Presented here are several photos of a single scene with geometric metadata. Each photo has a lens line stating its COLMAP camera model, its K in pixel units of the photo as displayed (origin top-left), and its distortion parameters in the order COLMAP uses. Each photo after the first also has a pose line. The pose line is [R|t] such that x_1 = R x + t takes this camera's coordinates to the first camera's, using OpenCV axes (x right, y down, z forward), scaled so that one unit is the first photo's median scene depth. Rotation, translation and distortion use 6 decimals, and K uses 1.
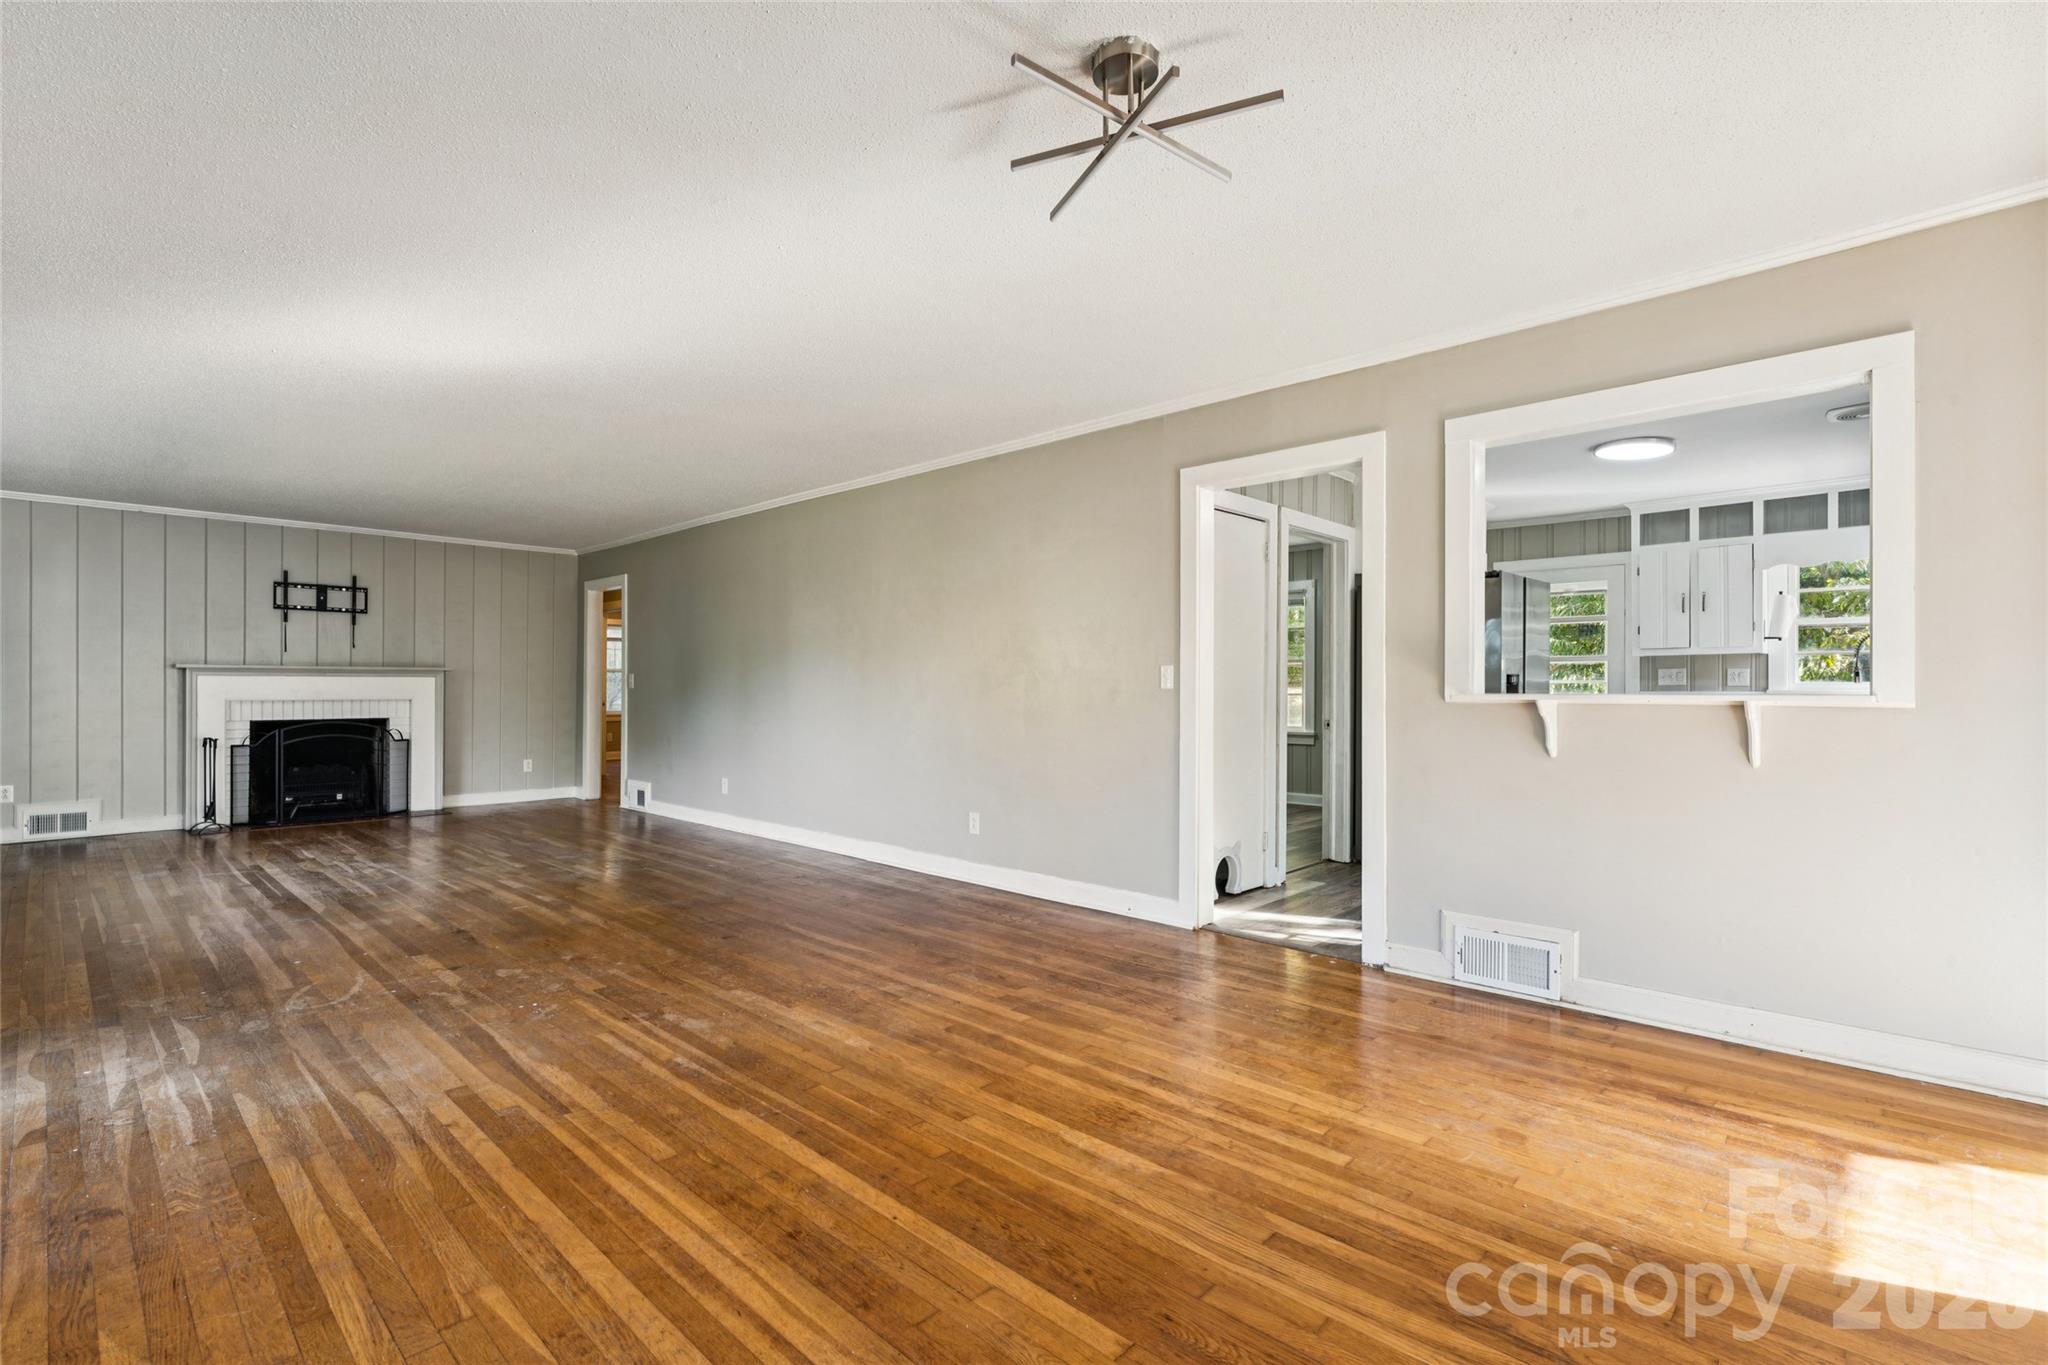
lens RADIAL K [[934.9, 0, 1024.0], [0, 934.9, 682.5], [0, 0, 1]] dist [0.000957, -0.000281]
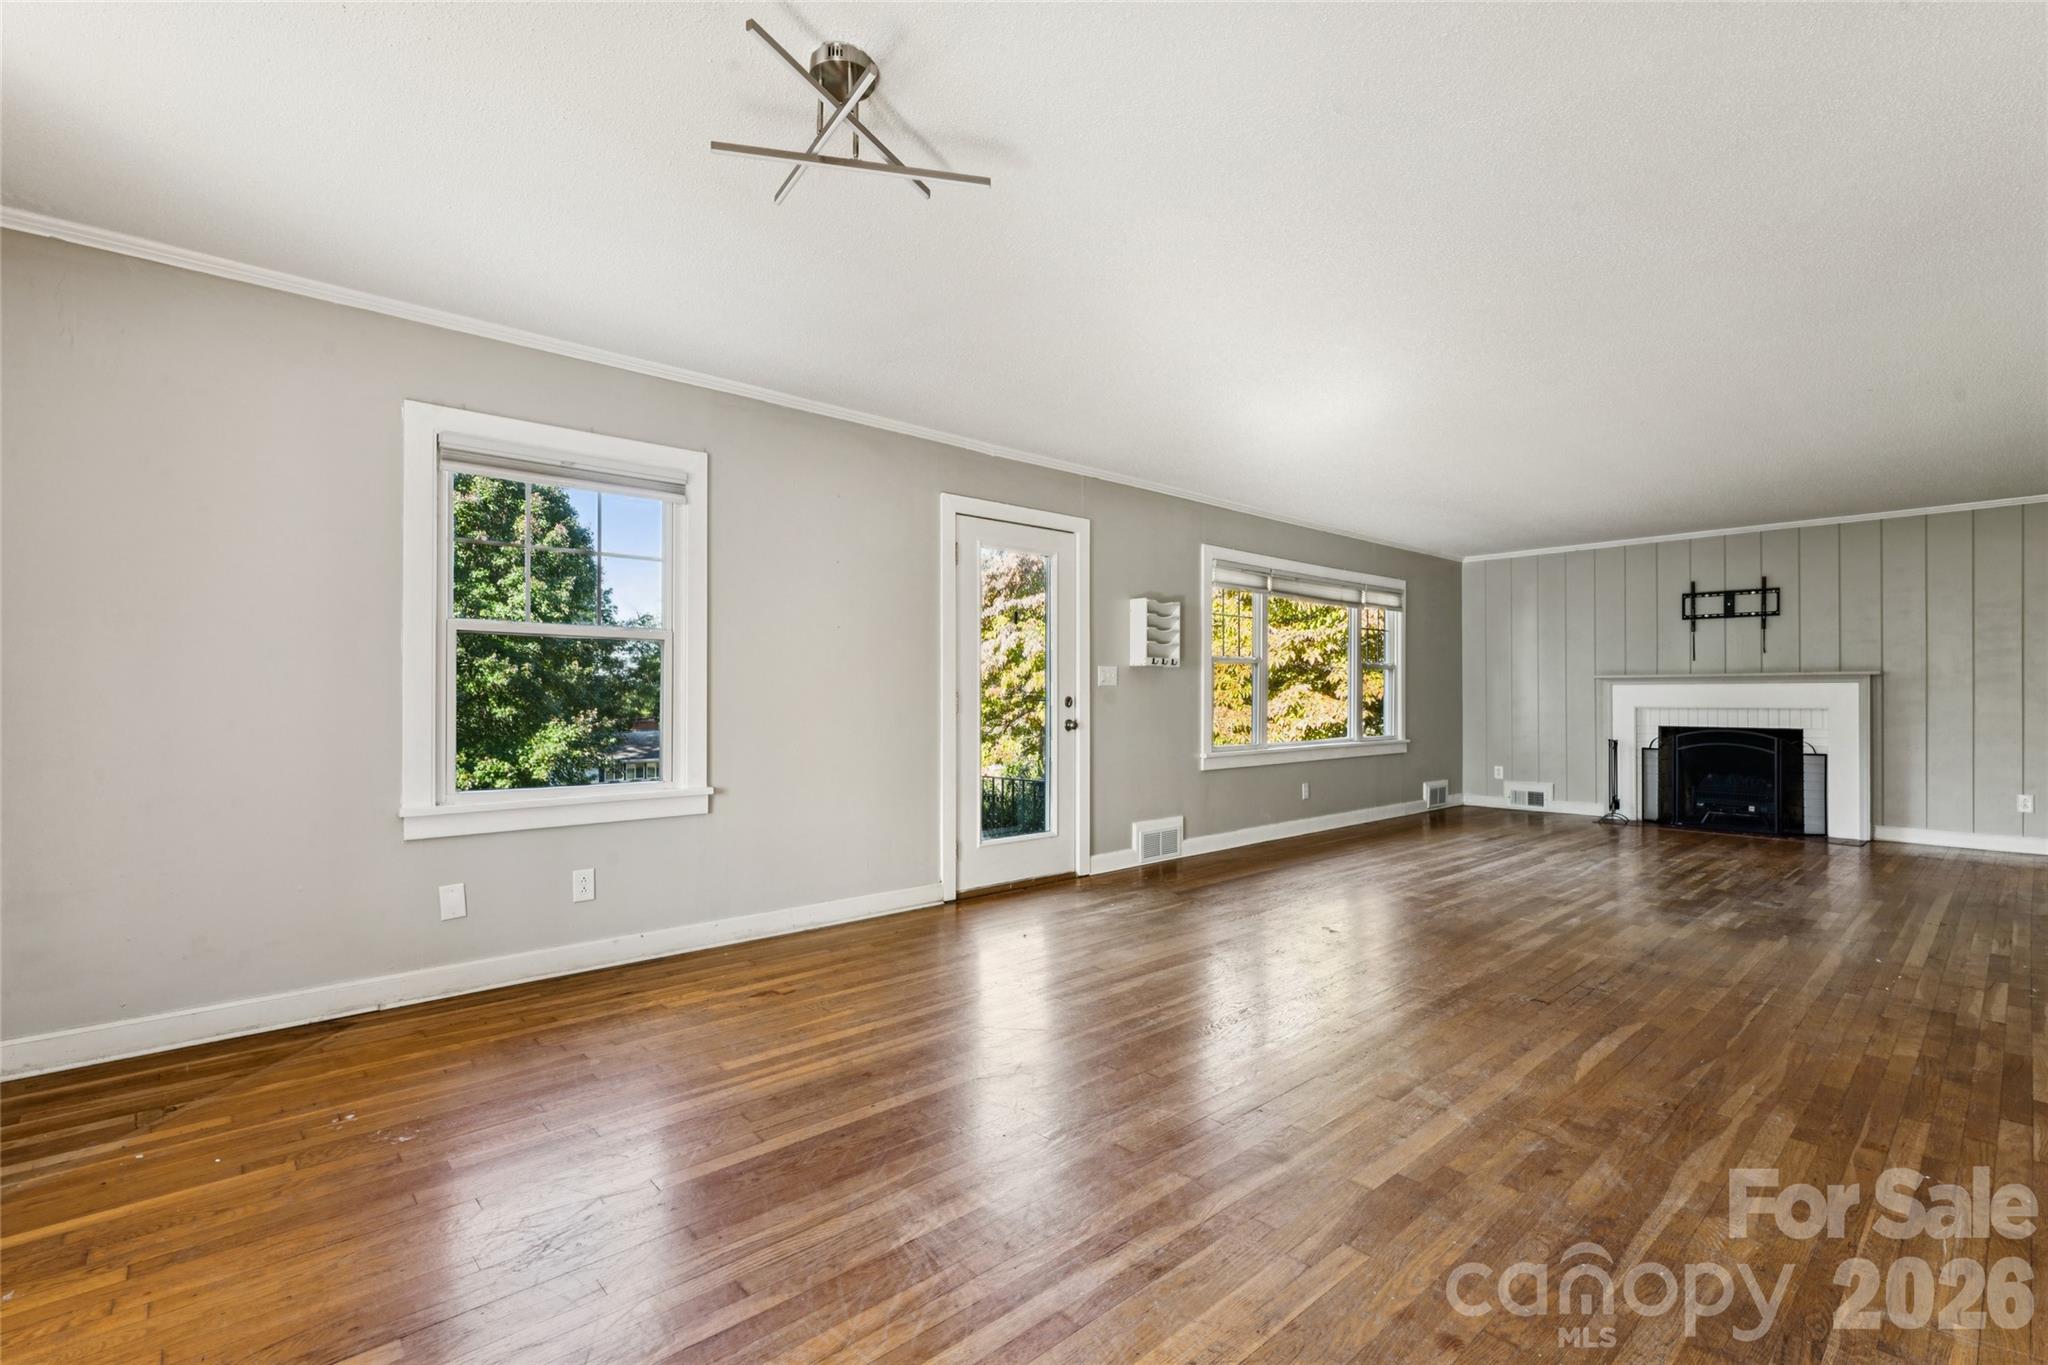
lens RADIAL K [[921.2, 0, 1005.8], [0, 921.2, 689.1], [0, 0, 1]] dist [-0.000828, -0.000462]
pose [[-0.085731, -0.007390, -0.996291, 0.291374], [0.005038, 0.999956, -0.007850, 0.002954], [0.996306, -0.005692, -0.085690, 0.339528]]
